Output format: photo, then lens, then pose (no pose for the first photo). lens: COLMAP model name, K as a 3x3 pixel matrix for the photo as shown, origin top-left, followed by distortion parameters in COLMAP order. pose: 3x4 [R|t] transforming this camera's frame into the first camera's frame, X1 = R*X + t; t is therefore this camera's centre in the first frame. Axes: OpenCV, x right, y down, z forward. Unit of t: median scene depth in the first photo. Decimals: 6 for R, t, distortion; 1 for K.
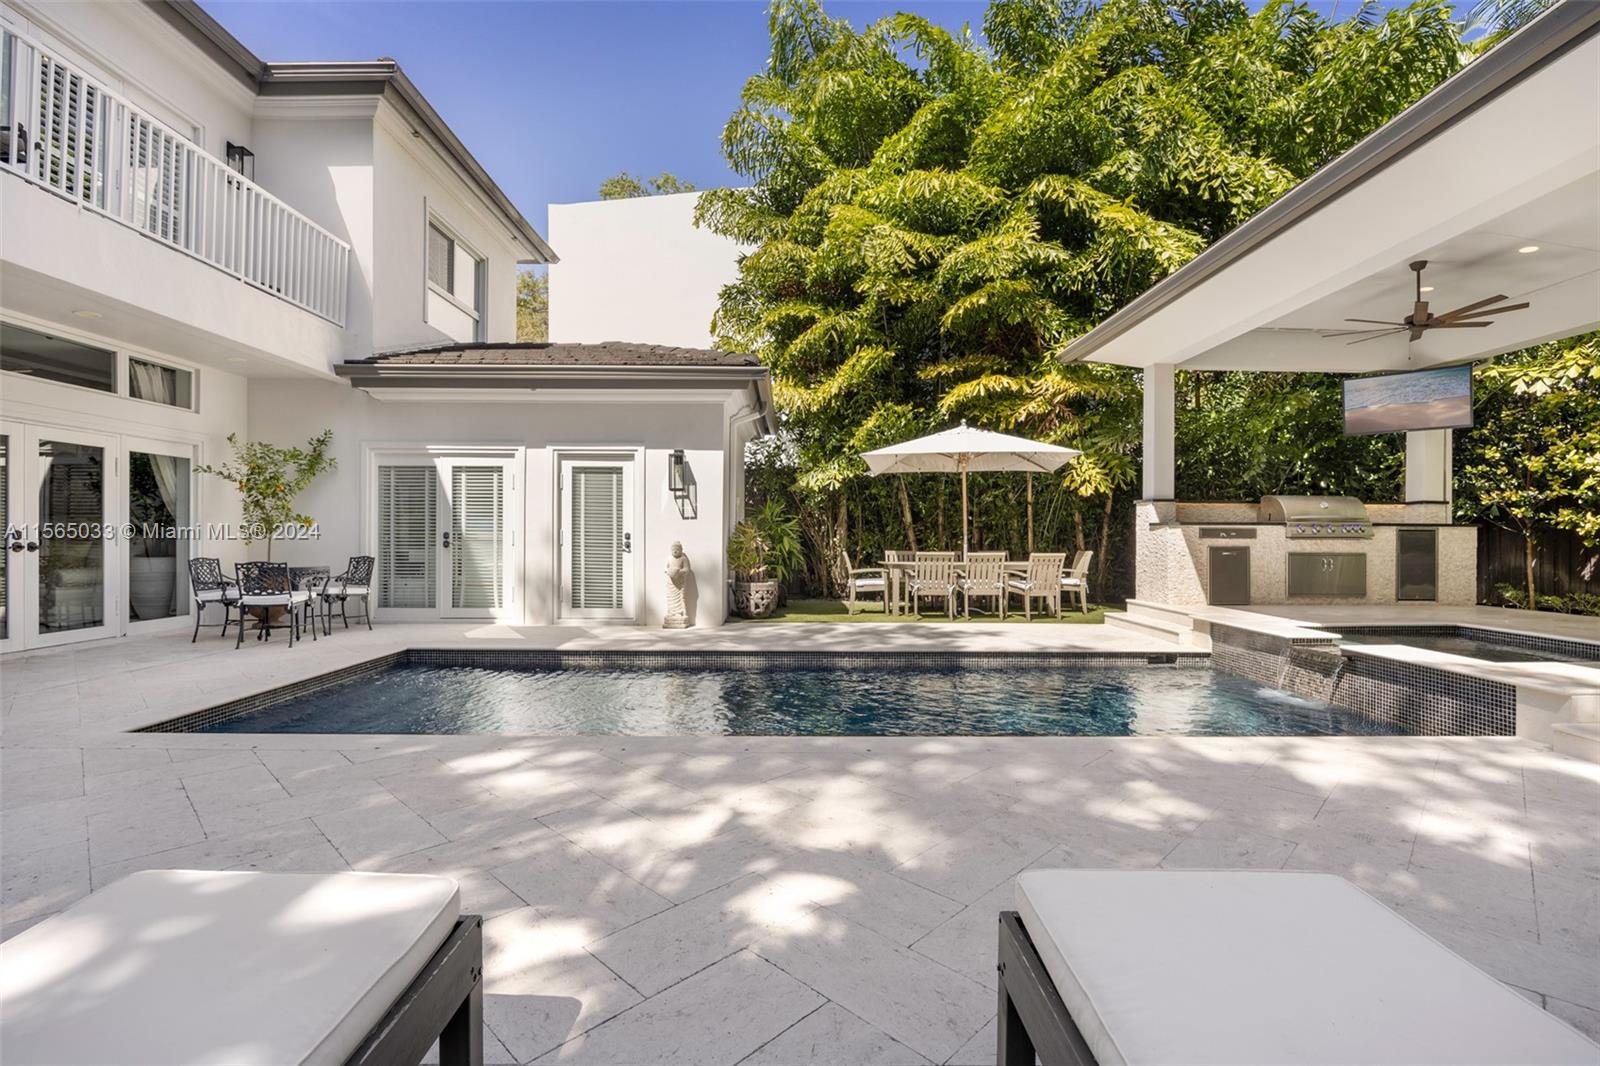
lens RADIAL K [[730.8, 0, 802.9], [0, 730.8, 528.9], [0, 0, 1]] dist [-0.004727, 0.000322]
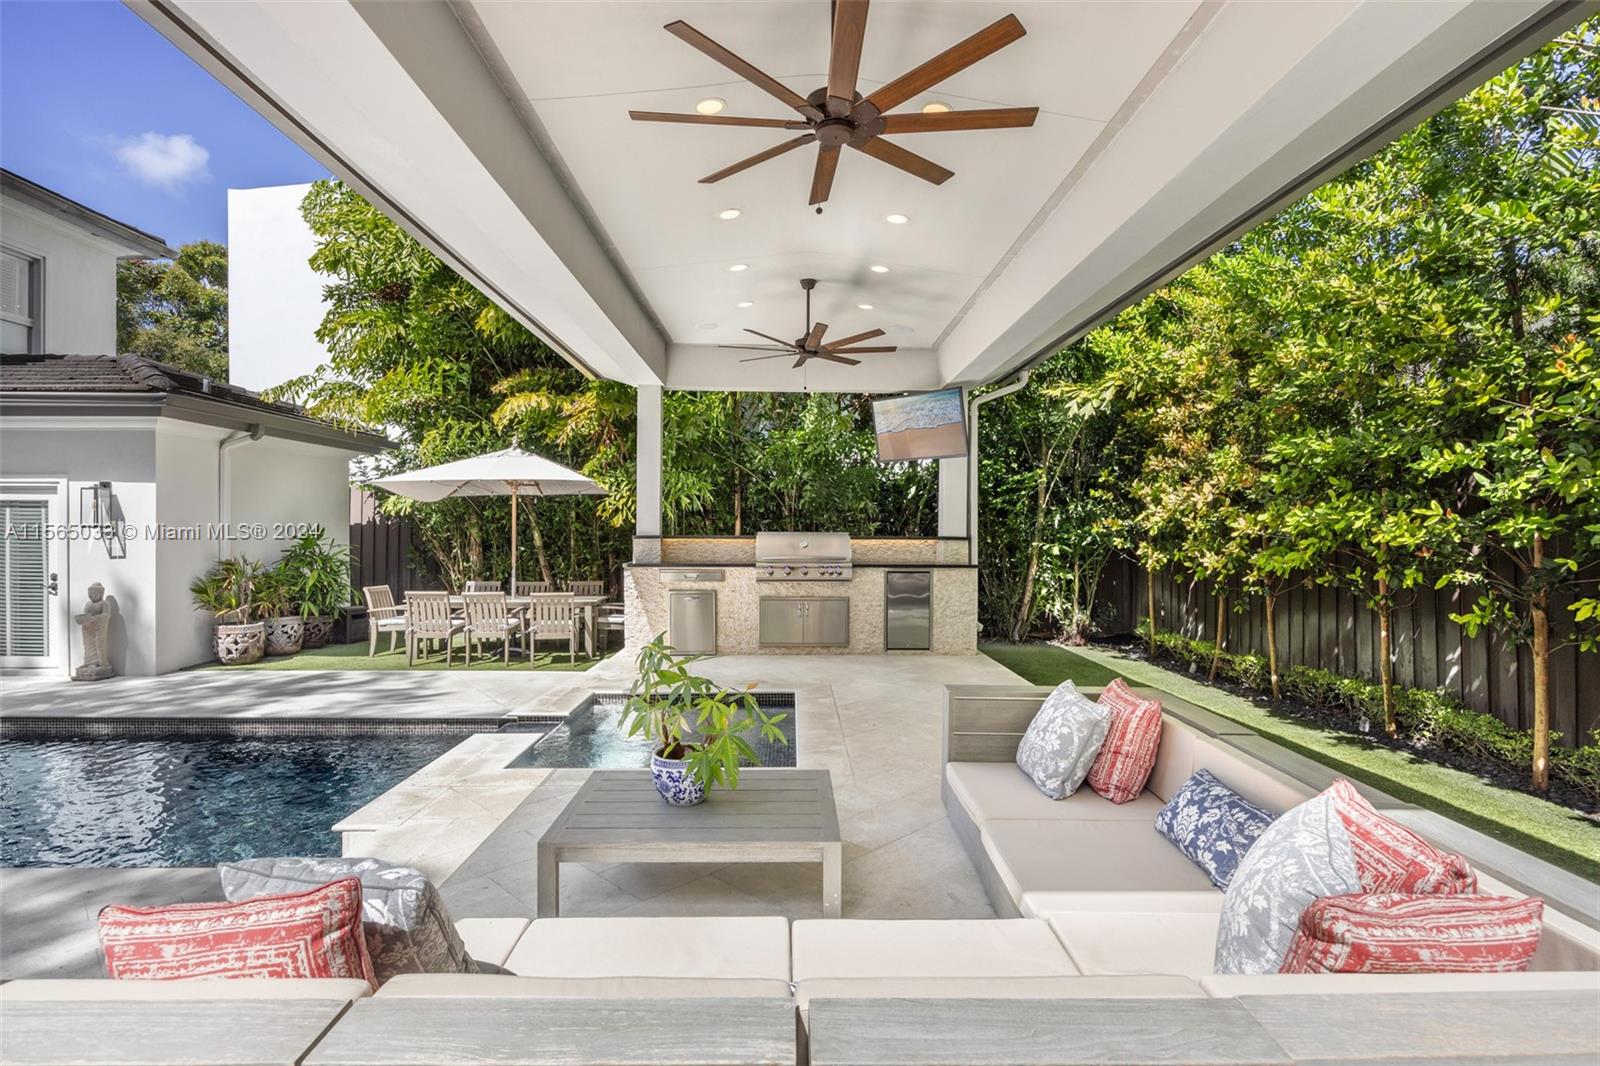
lens RADIAL K [[804.9, 0, 798.5], [0, 804.9, 537.0], [0, 0, 1]] dist [-0.008987, 0.000532]
pose [[0.999999, -0.000318, 0.001627, 0.685122], [0.000299, 0.999935, 0.011404, -0.050595], [-0.001630, -0.011404, 0.999934, 0.006513]]
